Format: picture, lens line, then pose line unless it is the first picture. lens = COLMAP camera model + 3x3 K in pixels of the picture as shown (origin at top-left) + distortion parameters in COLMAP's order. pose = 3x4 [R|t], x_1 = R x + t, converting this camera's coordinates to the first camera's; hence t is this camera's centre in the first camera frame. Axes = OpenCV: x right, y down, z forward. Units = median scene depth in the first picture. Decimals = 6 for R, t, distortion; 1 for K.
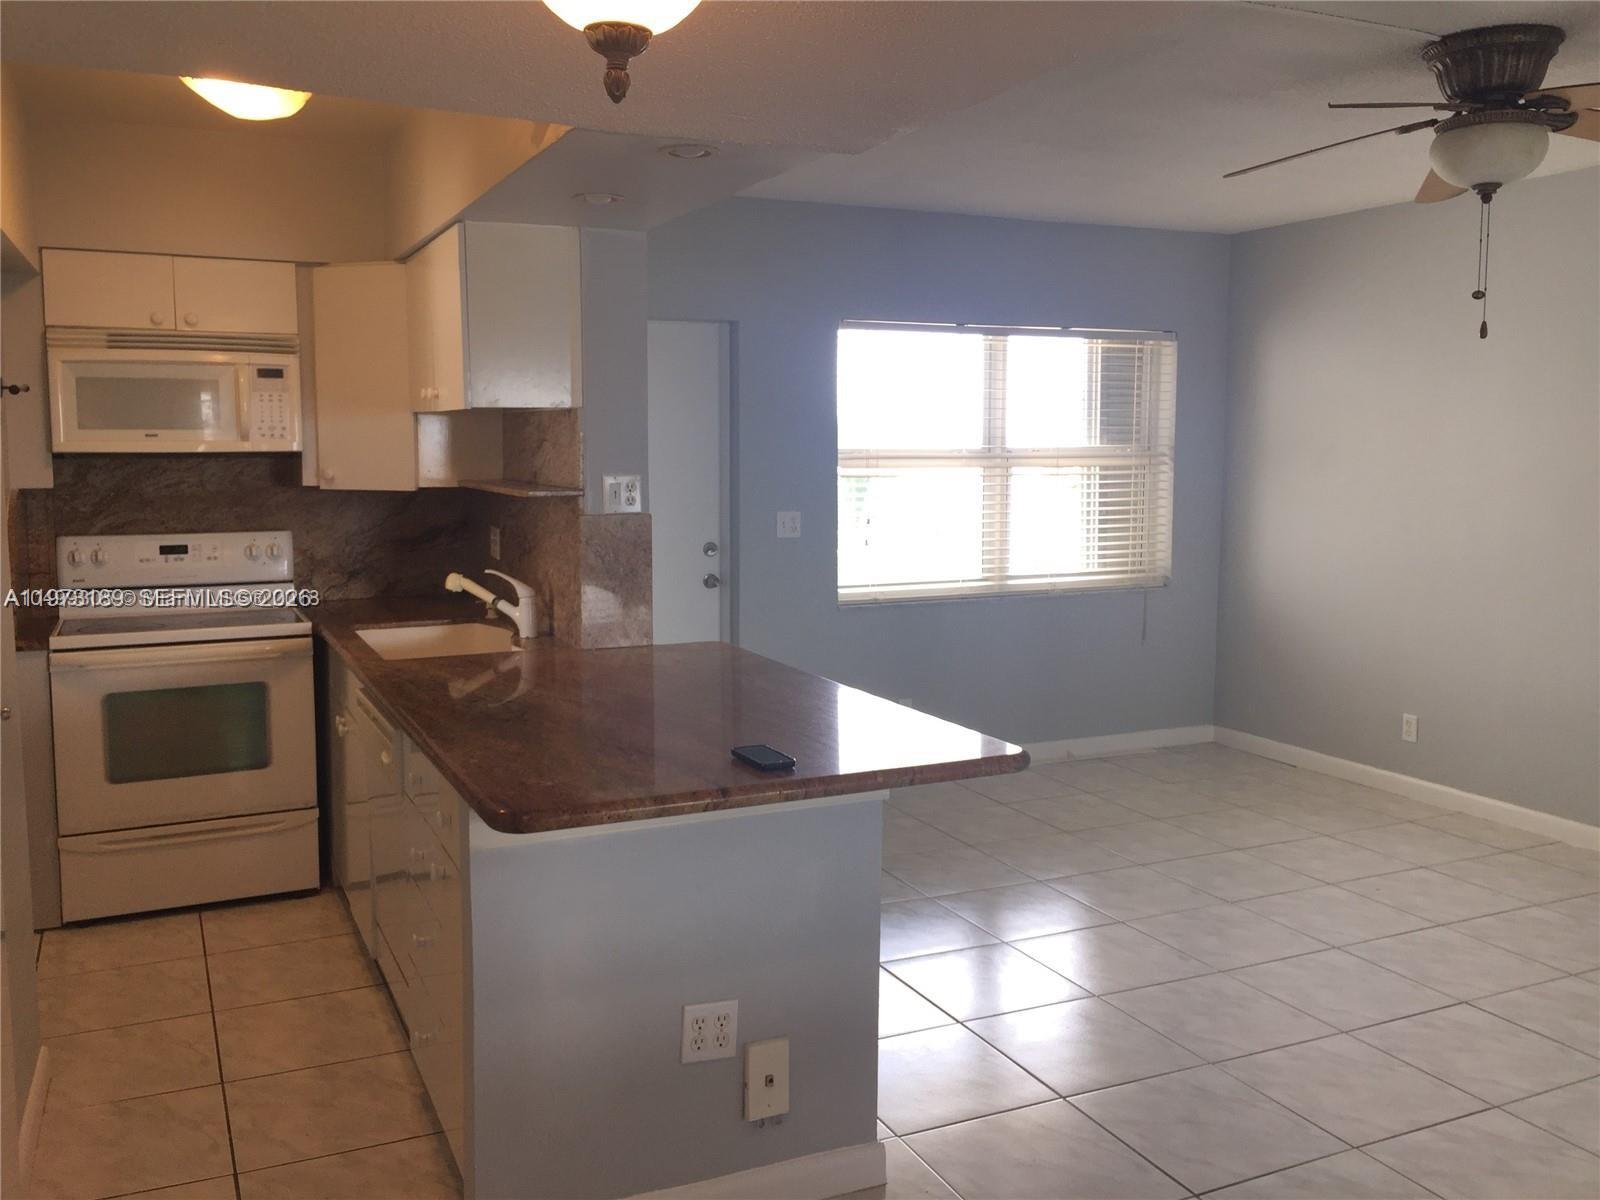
lens RADIAL K [[1354.1, 0, 793.8], [0, 1354.1, 582.5], [0, 0, 1]] dist [0.081948, -0.105117]
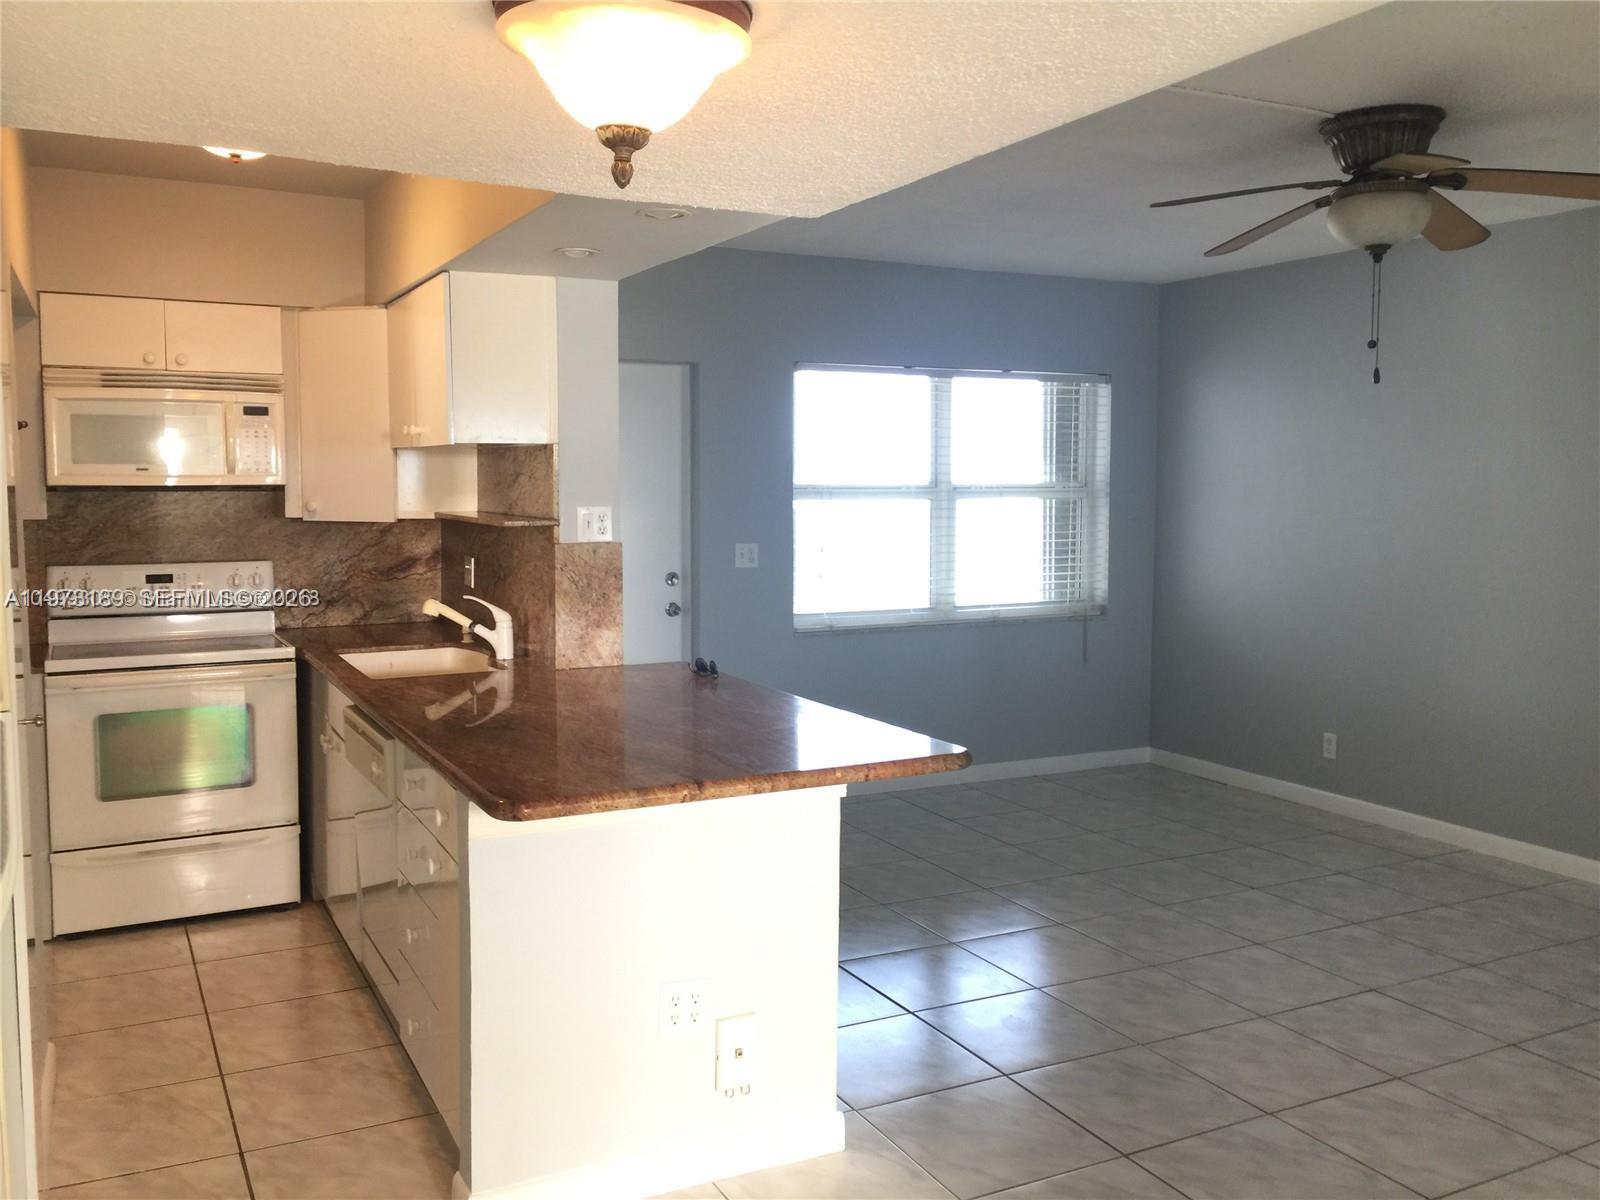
lens RADIAL K [[1354.1, 0, 793.8], [0, 1354.1, 582.5], [0, 0, 1]] dist [0.081948, -0.105117]
pose [[0.999324, -0.001821, 0.036718, -0.008137], [0.002846, 0.999608, -0.027870, 0.010336], [-0.036653, 0.027955, 0.998937, -0.068209]]
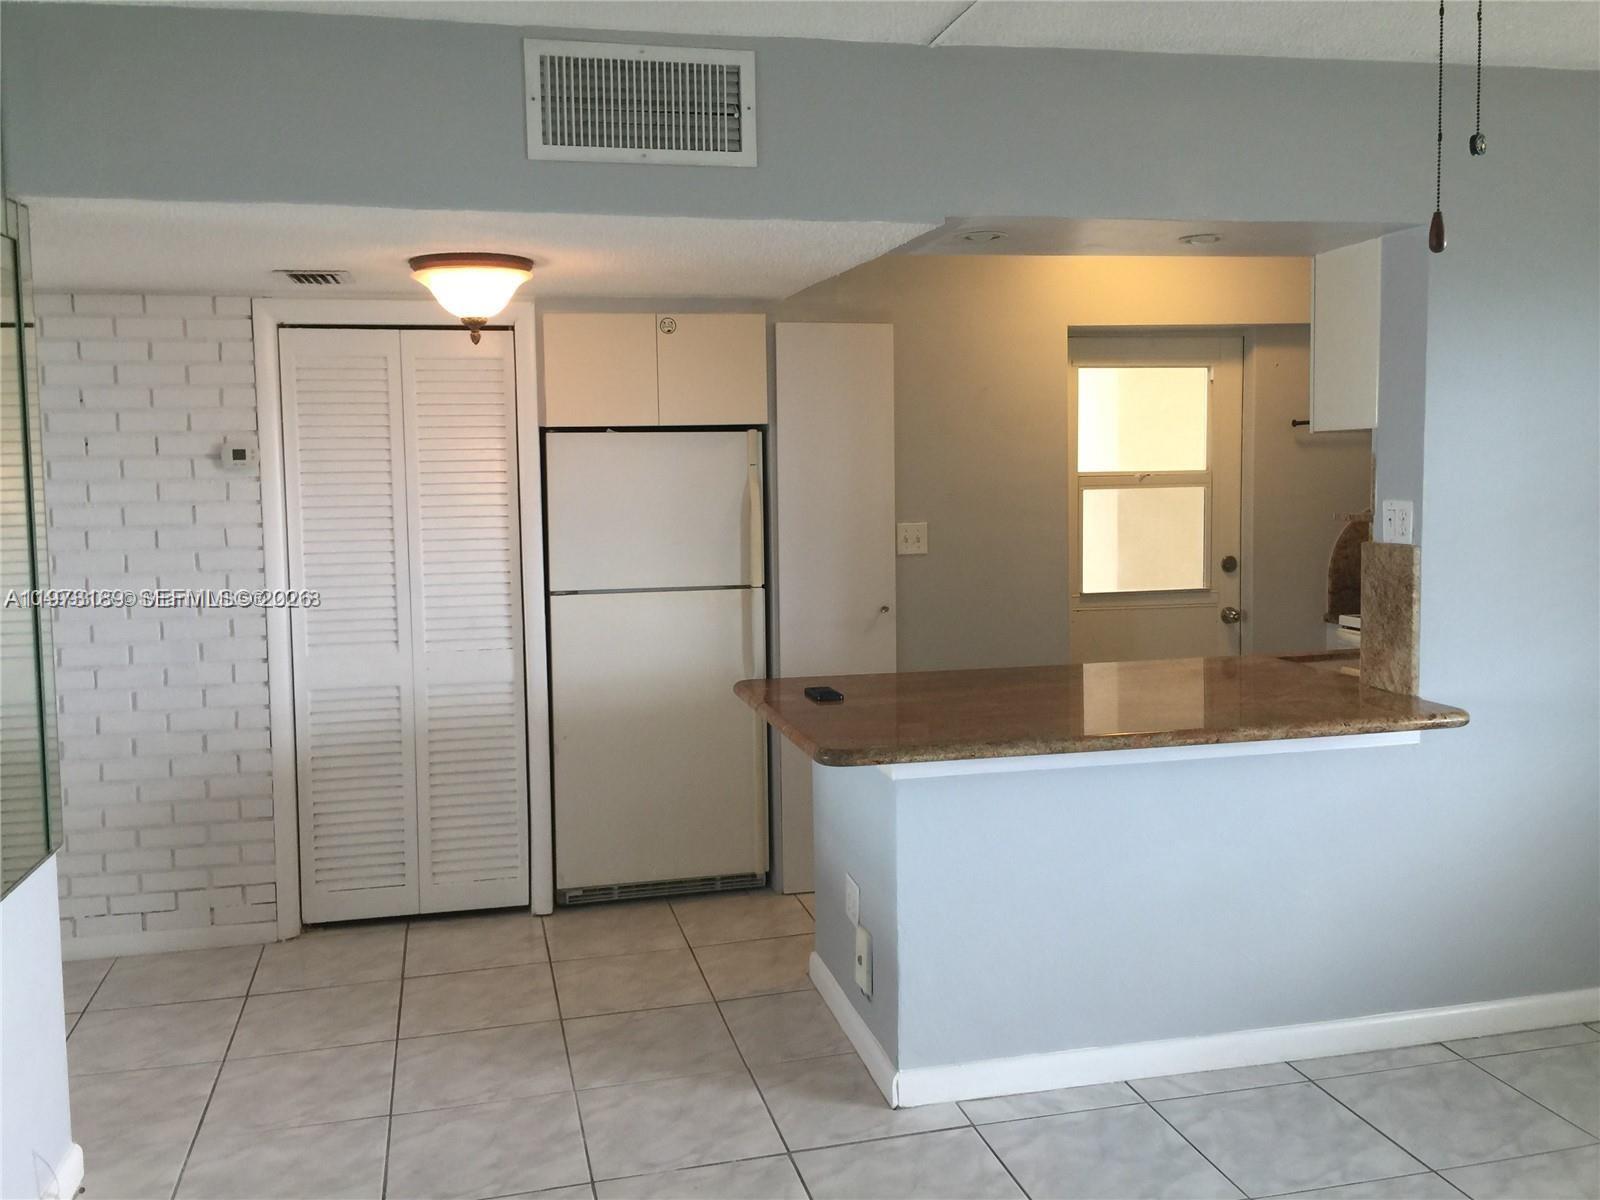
lens RADIAL K [[1351.0, 0, 799.4], [0, 1351.0, 573.1], [0, 0, 1]] dist [0.077654, -0.114794]
pose [[-0.194307, 0.085433, -0.977213, 0.778169], [-0.087040, 0.990769, 0.103925, -0.084704], [0.977072, 0.105250, -0.185077, 0.721040]]
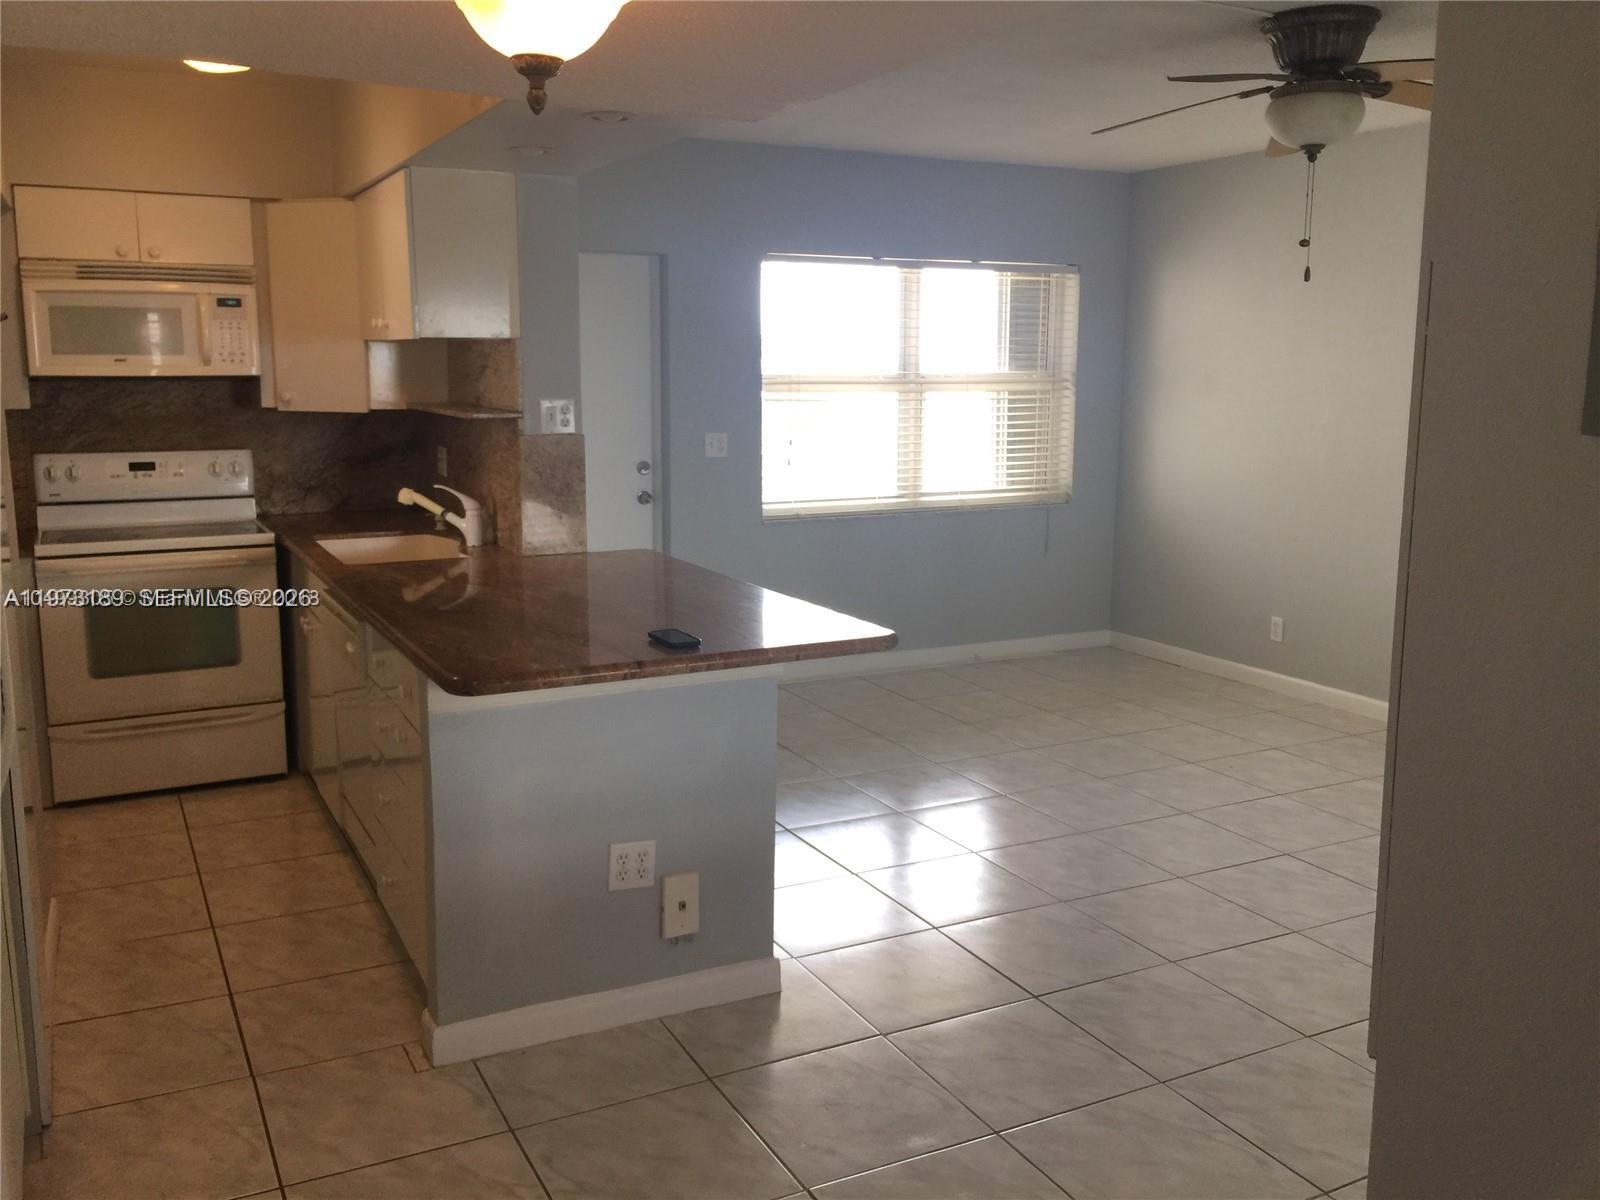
lens RADIAL K [[1354.1, 0, 793.8], [0, 1354.1, 582.5], [0, 0, 1]] dist [0.081948, -0.105117]
pose [[0.999272, -0.002985, 0.038043, 0.022197], [0.000815, 0.998378, 0.056931, 0.006850], [-0.038151, -0.056858, 0.997653, -0.115837]]
